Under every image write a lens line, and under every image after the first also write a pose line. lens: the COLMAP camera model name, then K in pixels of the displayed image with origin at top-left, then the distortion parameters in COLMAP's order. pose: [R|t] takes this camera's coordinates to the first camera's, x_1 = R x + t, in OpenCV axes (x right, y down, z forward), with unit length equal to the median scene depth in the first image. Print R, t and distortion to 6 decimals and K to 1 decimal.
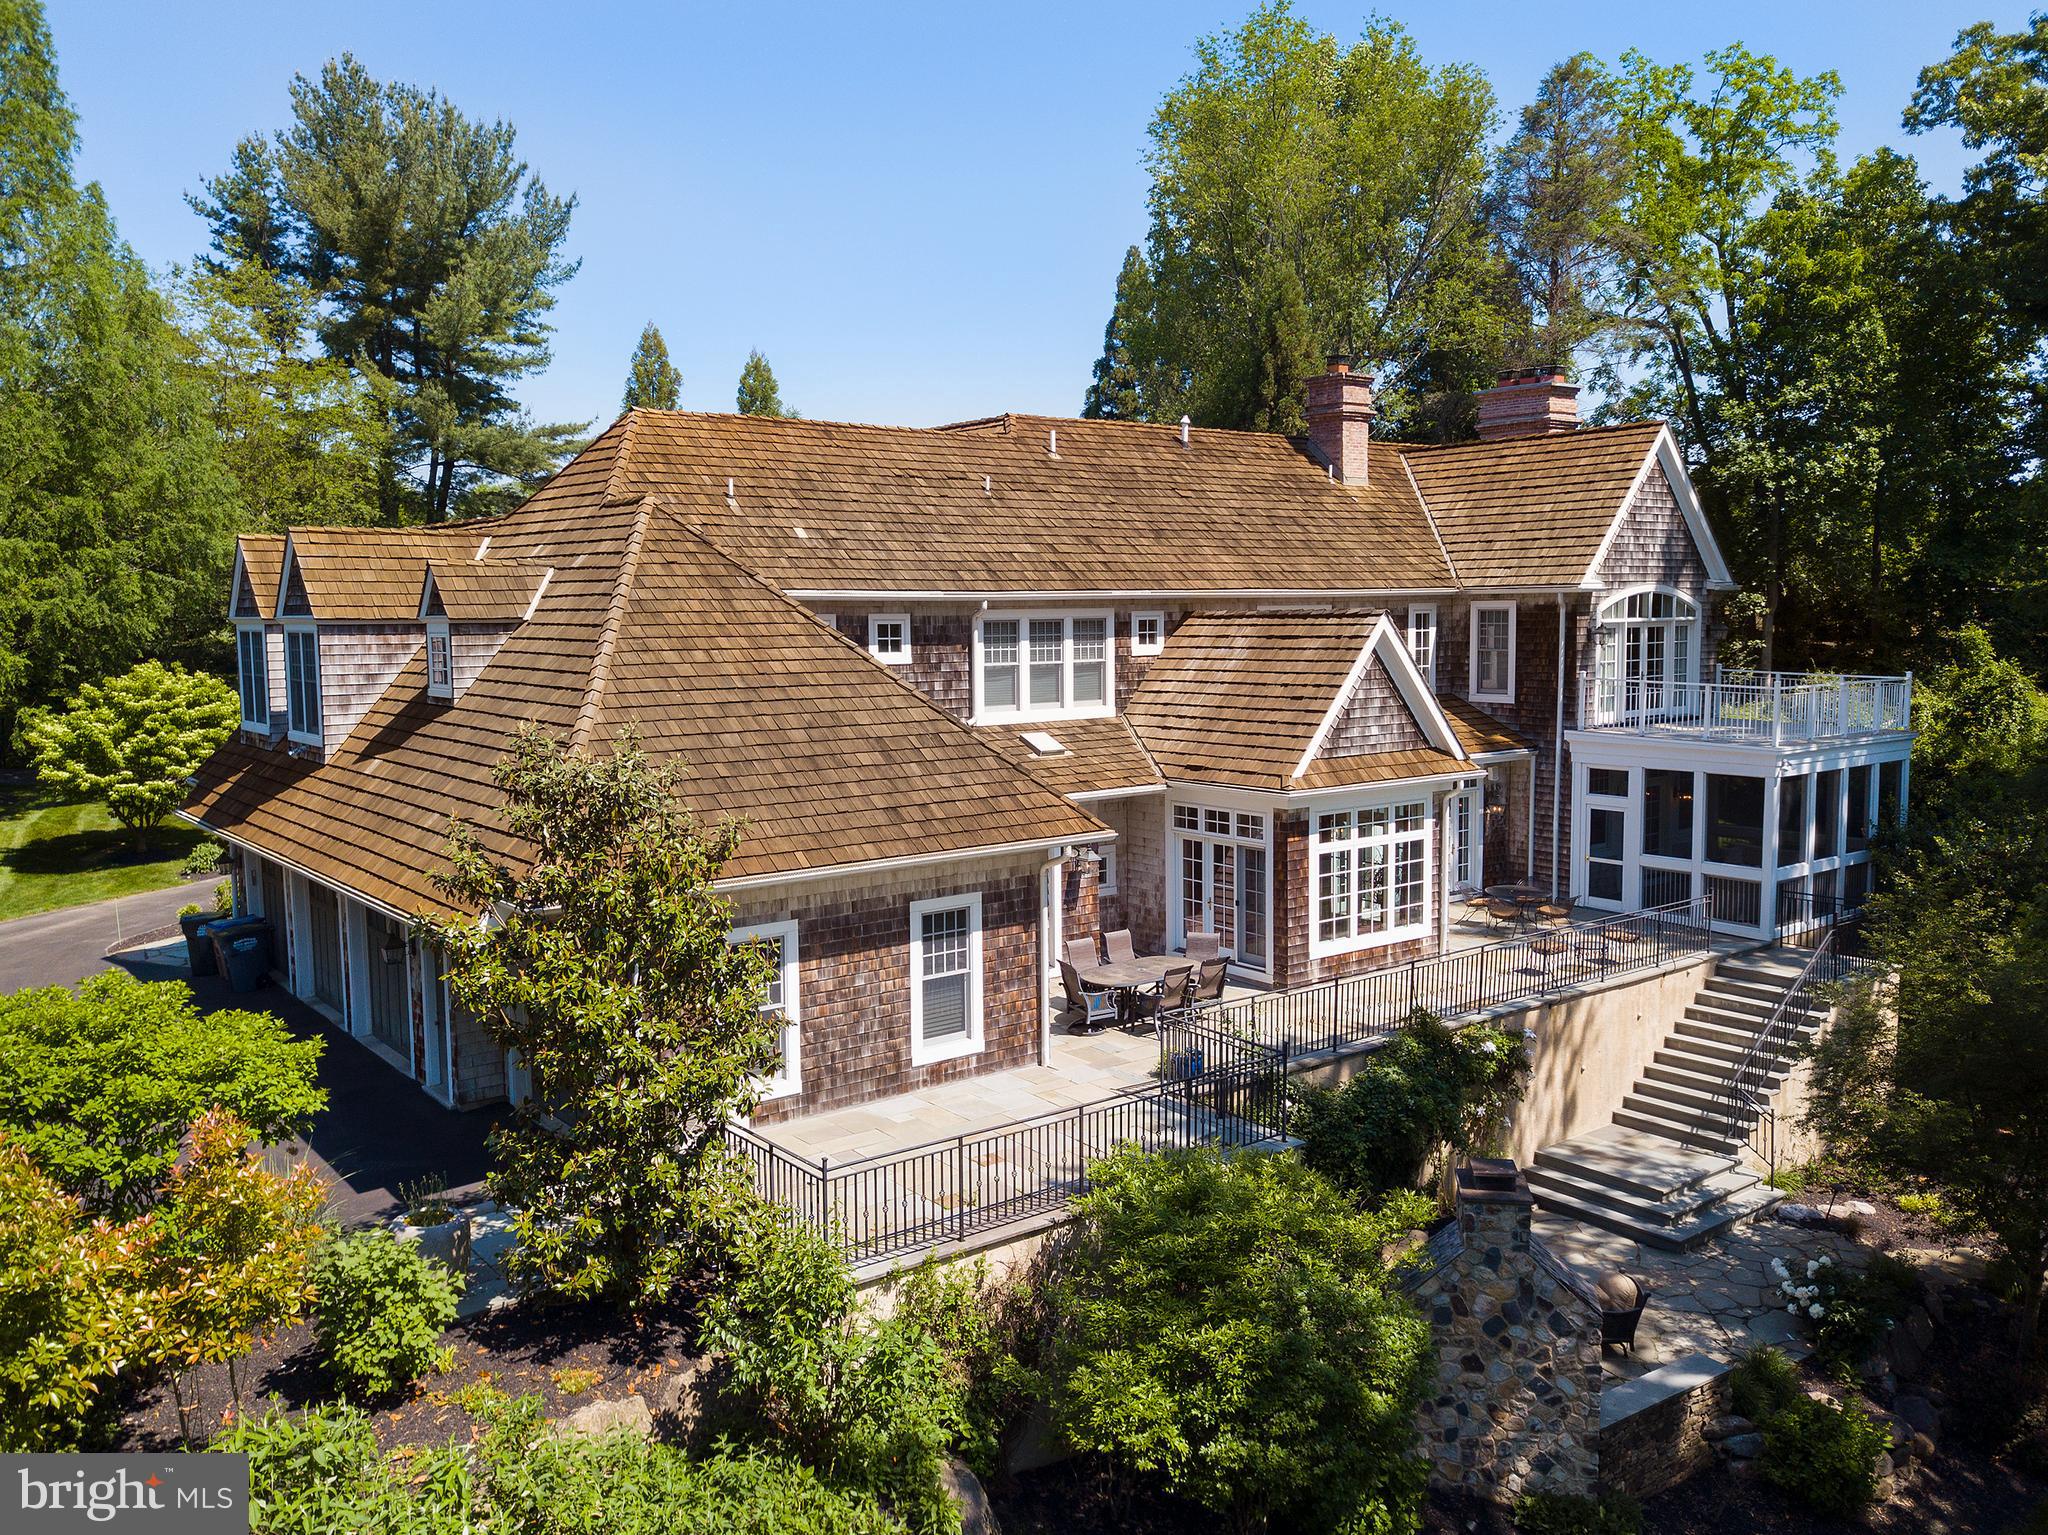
lens RADIAL K [[1591.0, 0, 1020.8], [0, 1591.0, 762.2], [0, 0, 1]] dist [0.020136, -0.003577]
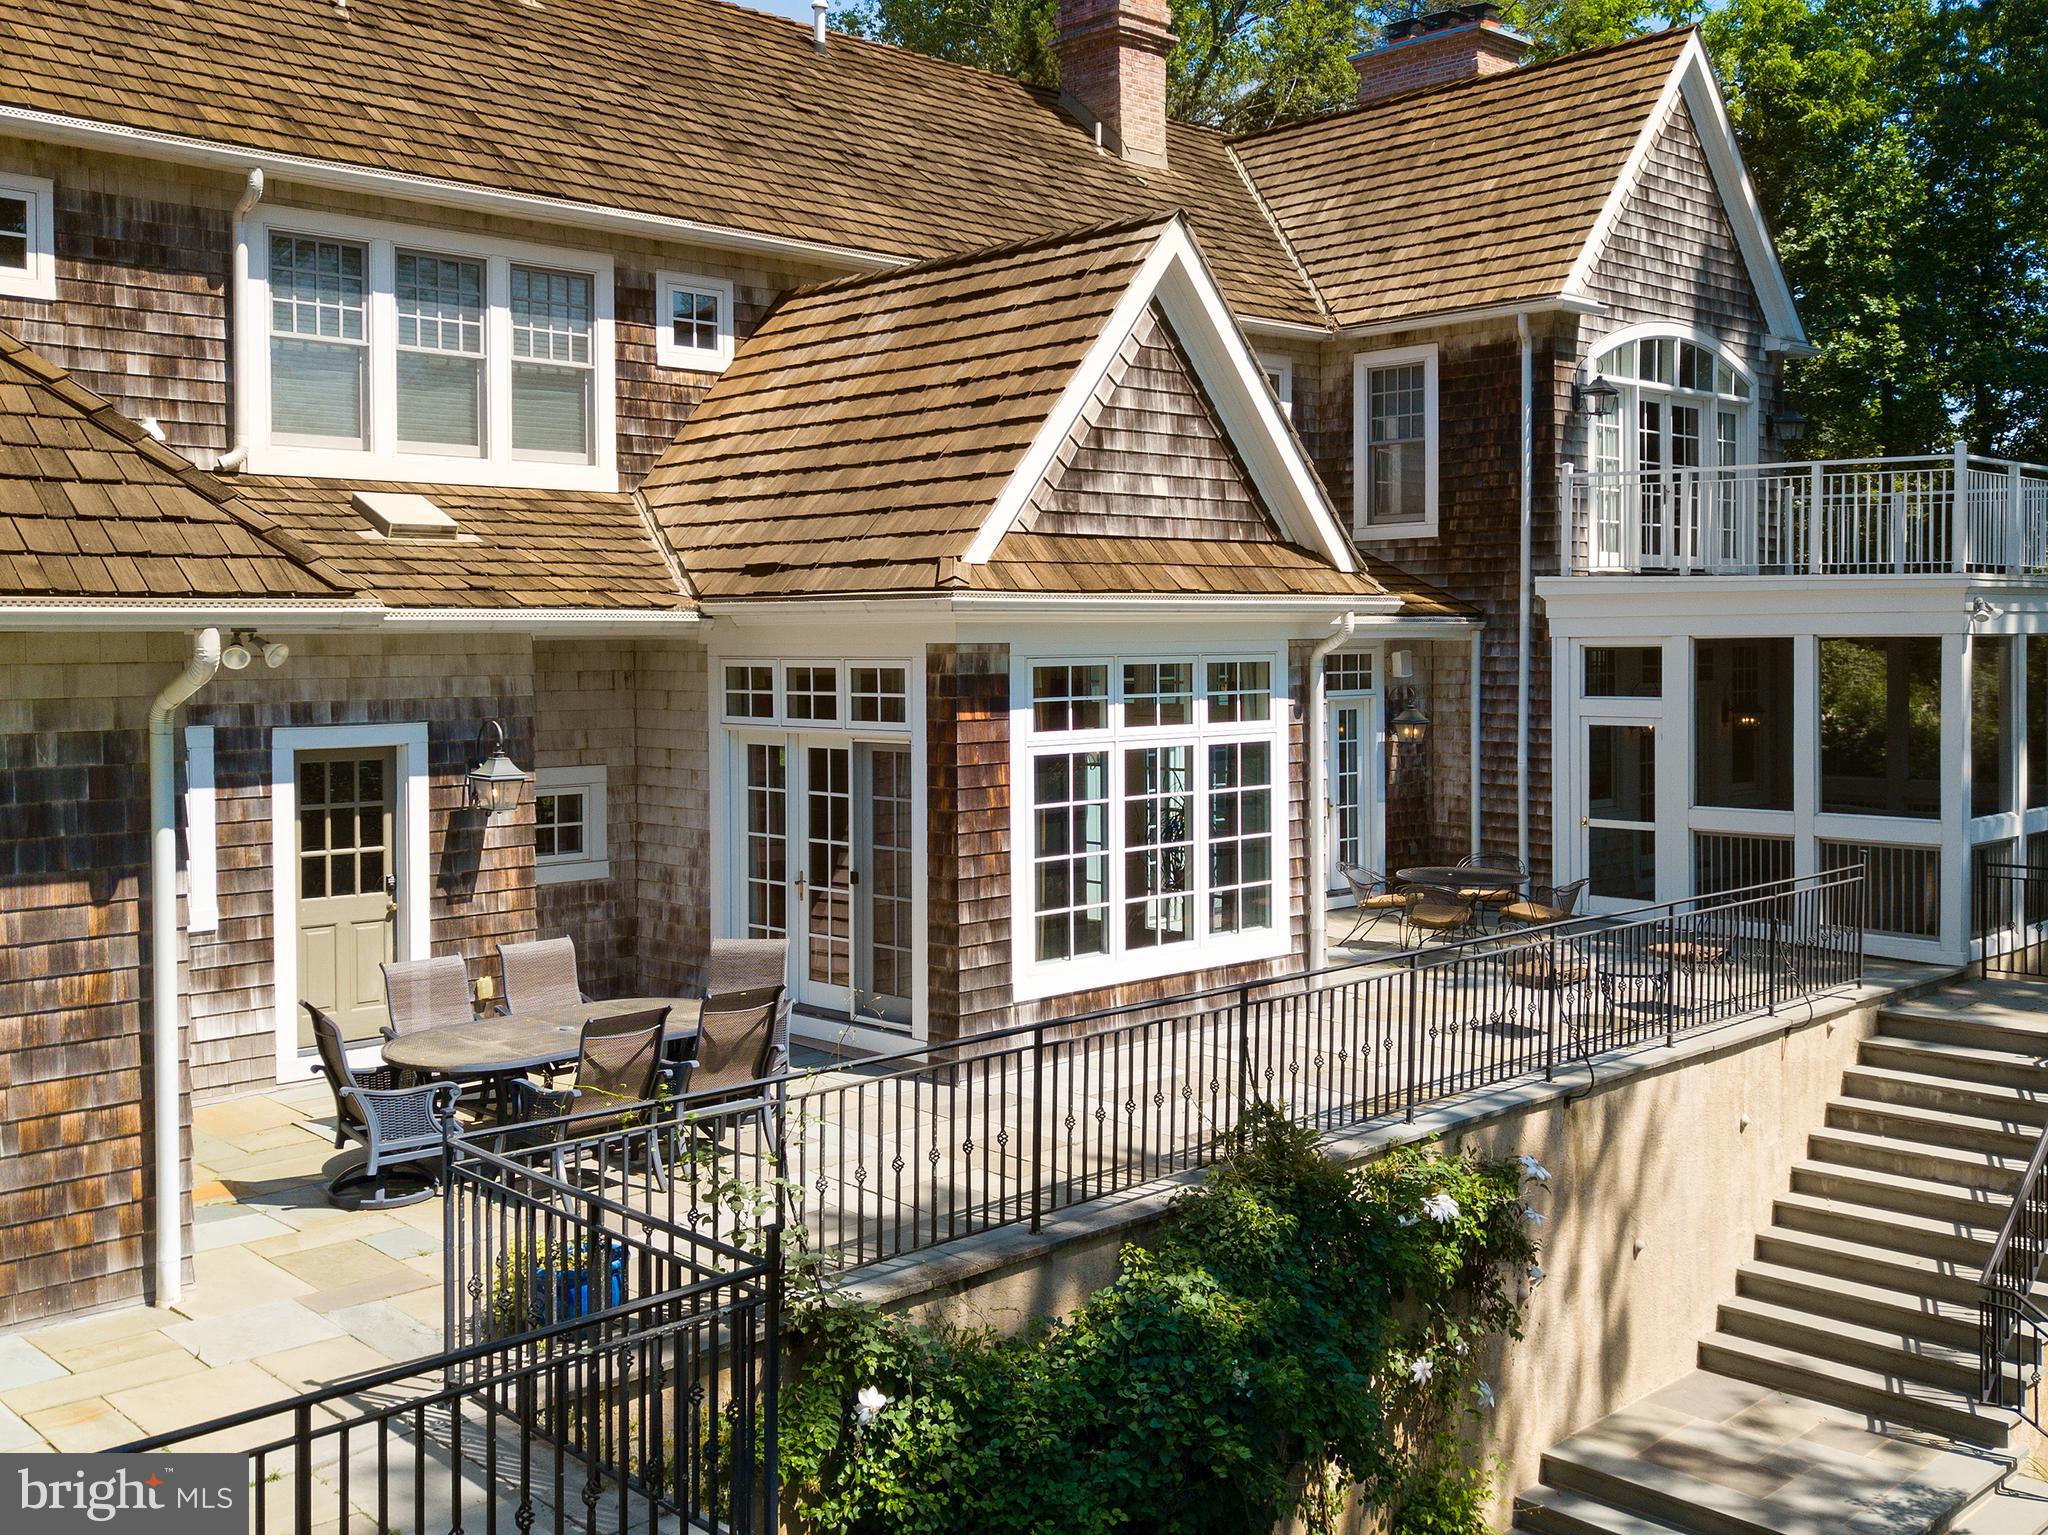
lens RADIAL K [[2048.4, 0, 1029.4], [0, 2048.4, 636.3], [0, 0, 1]] dist [0.158350, -0.381578]
pose [[0.991950, 0.007868, 0.126385, 0.104279], [0.004144, 0.995517, -0.094497, 0.070862], [-0.126562, 0.094260, 0.987470, 0.404001]]
